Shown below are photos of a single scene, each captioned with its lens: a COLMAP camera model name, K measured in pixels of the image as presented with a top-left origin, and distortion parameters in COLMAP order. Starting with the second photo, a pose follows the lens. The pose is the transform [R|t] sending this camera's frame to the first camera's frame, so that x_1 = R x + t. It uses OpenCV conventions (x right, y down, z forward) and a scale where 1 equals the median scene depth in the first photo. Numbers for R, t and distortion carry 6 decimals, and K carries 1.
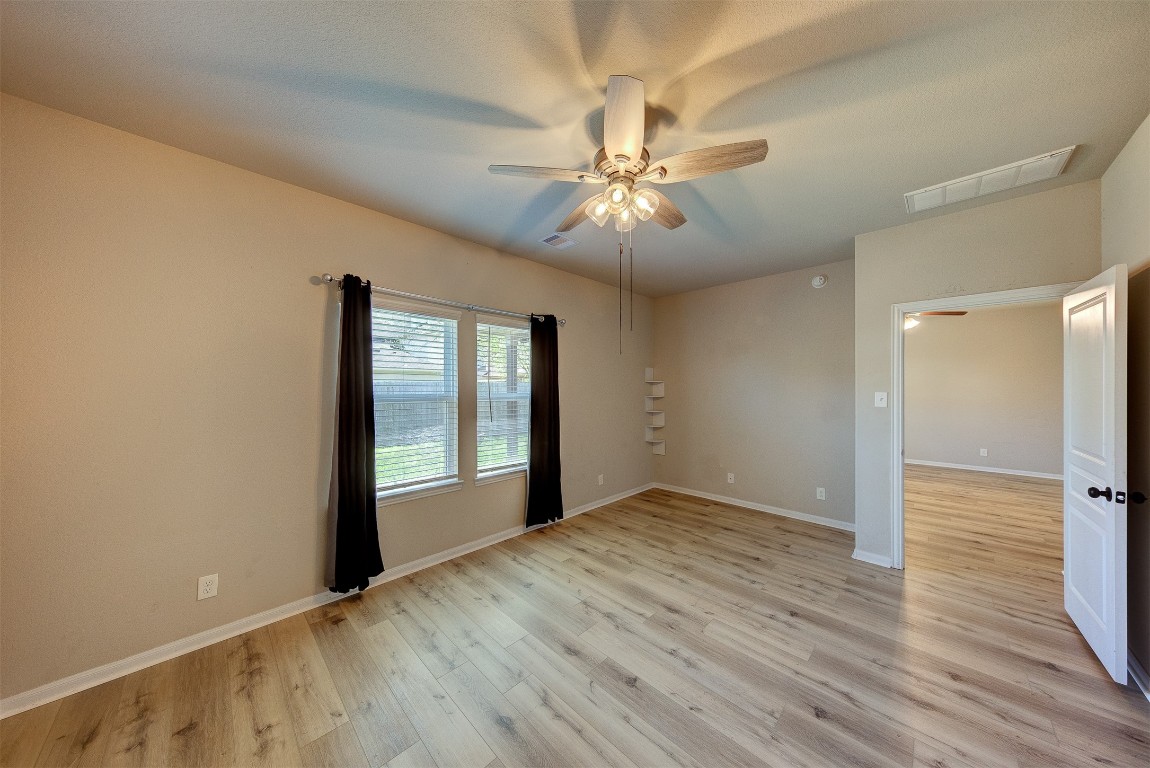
lens RADIAL K [[364.6, 0, 580.3], [0, 364.6, 383.7], [0, 0, 1]] dist [0.005959, -0.000501]
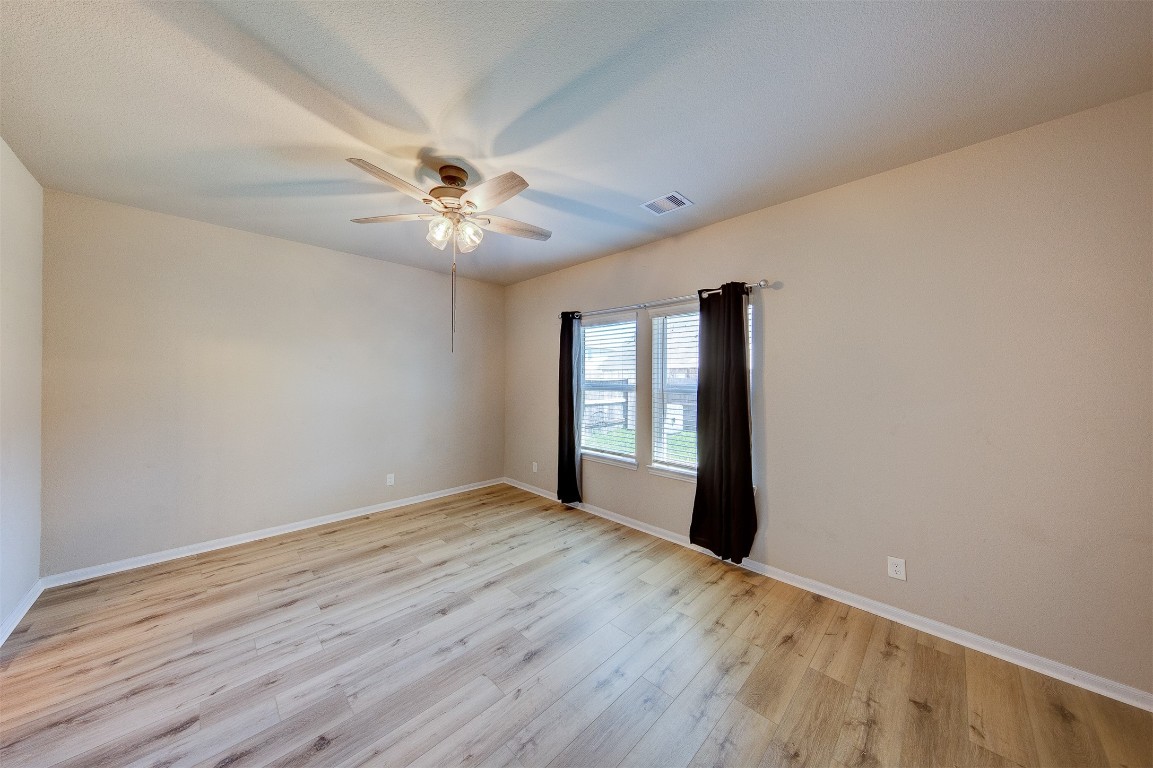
lens RADIAL K [[365.5, 0, 586.1], [0, 365.5, 376.7], [0, 0, 1]] dist [0.005959, -0.000501]
pose [[0.009817, -0.008645, -0.999914, 0.872966], [0.002423, 0.999960, -0.008622, 0.012740], [0.999949, -0.002338, 0.009838, 0.915803]]
